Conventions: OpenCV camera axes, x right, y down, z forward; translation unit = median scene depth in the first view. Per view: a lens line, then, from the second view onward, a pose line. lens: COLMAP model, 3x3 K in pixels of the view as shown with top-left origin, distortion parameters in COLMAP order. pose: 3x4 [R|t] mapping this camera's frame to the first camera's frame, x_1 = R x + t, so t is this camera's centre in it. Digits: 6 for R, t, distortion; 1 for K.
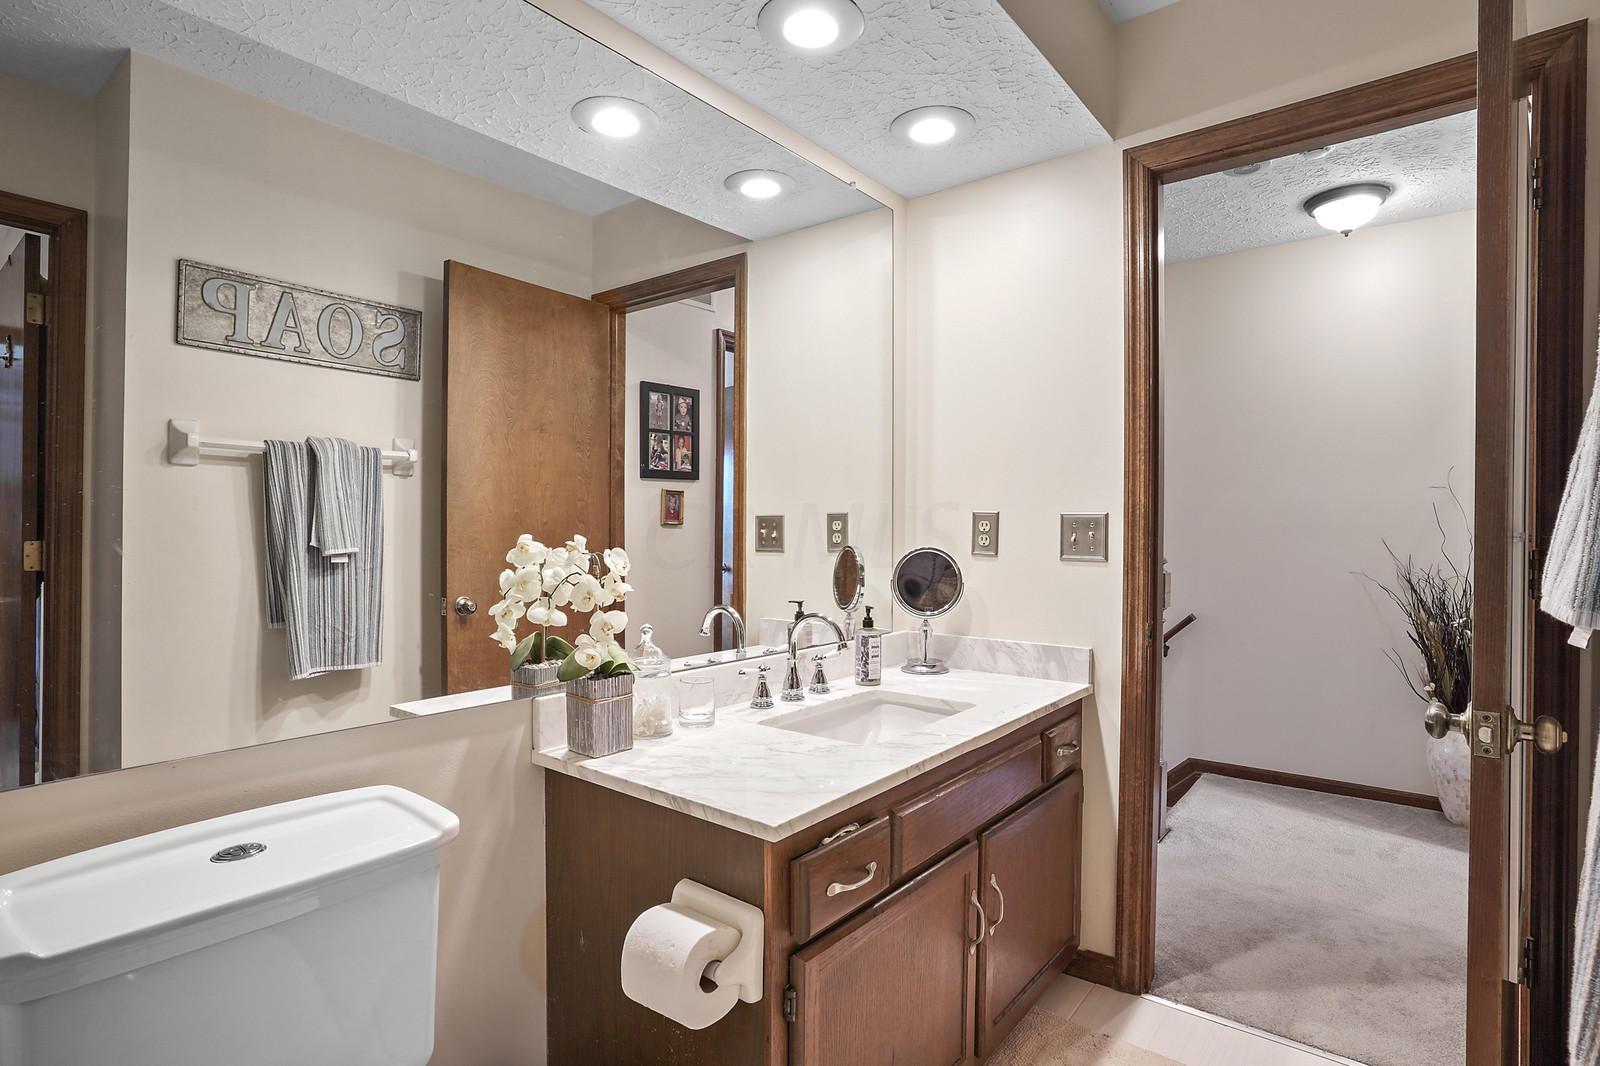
lens RADIAL K [[814.0, 0, 798.8], [0, 814.0, 531.4], [0, 0, 1]] dist [-0.081224, 0.043267]
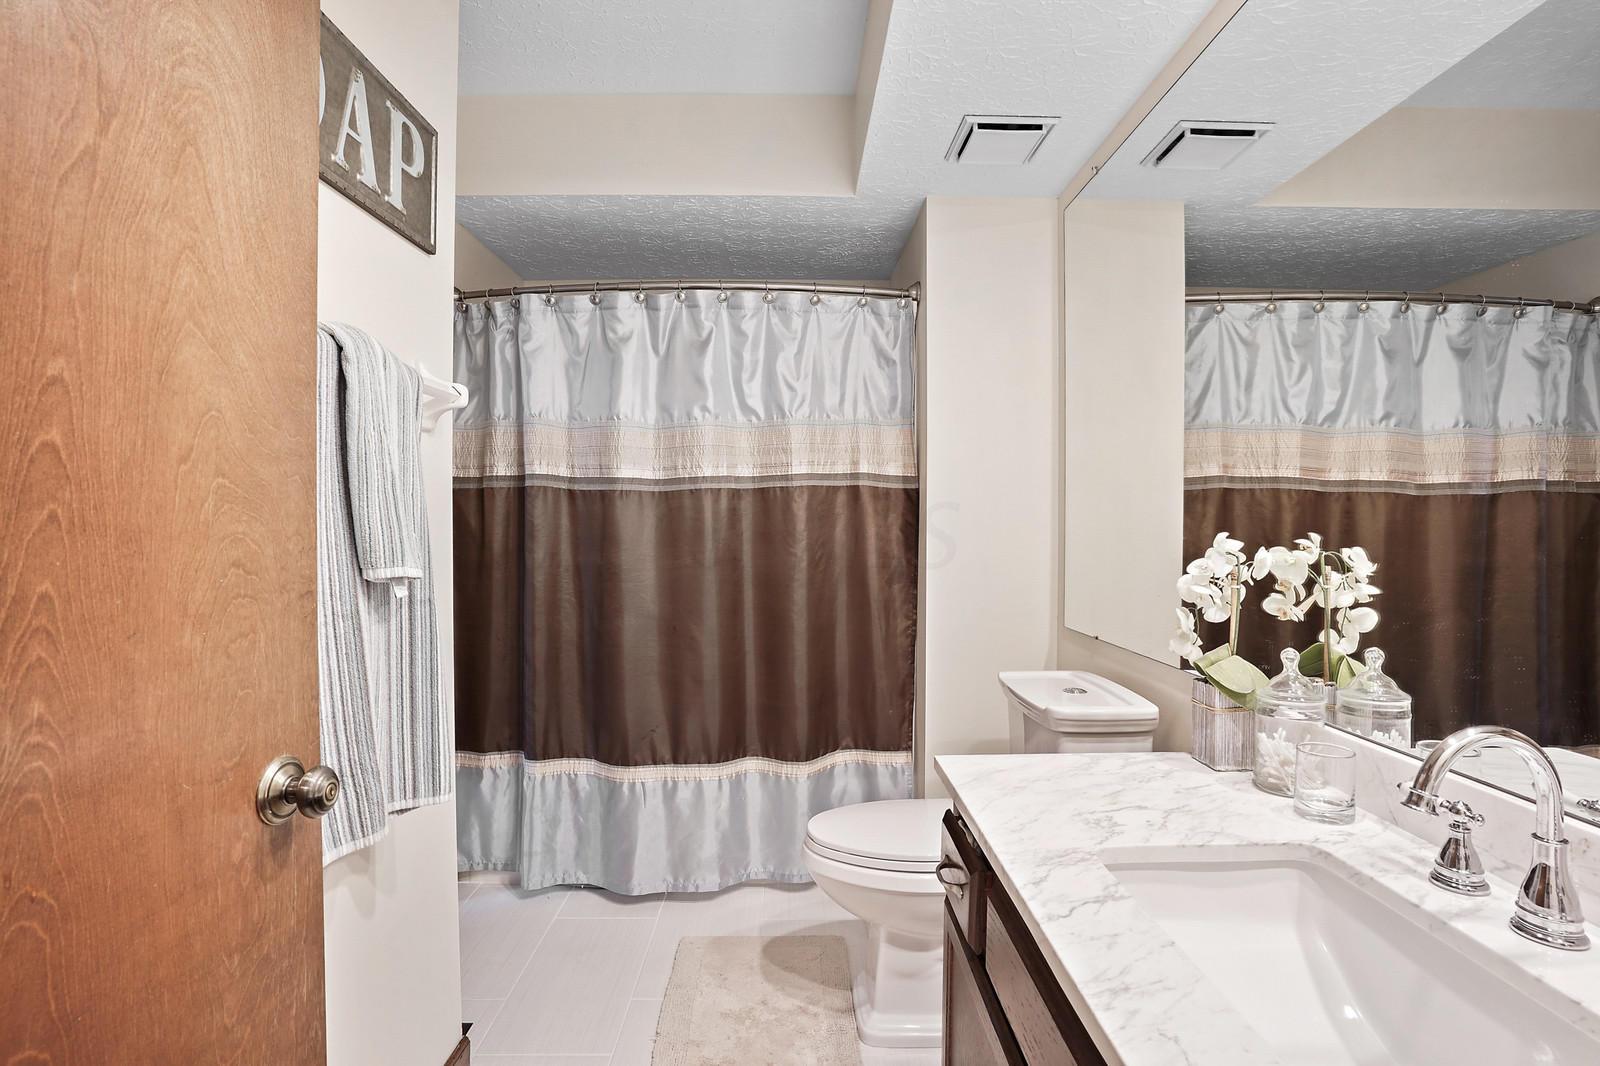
lens RADIAL K [[814.0, 0, 798.8], [0, 814.0, 531.4], [0, 0, 1]] dist [-0.081224, 0.043267]
pose [[-0.777195, 0.001409, -0.629259, 0.704677], [-0.000359, 0.999996, 0.002682, 0.001005], [0.629260, 0.002310, -0.777191, 1.384968]]
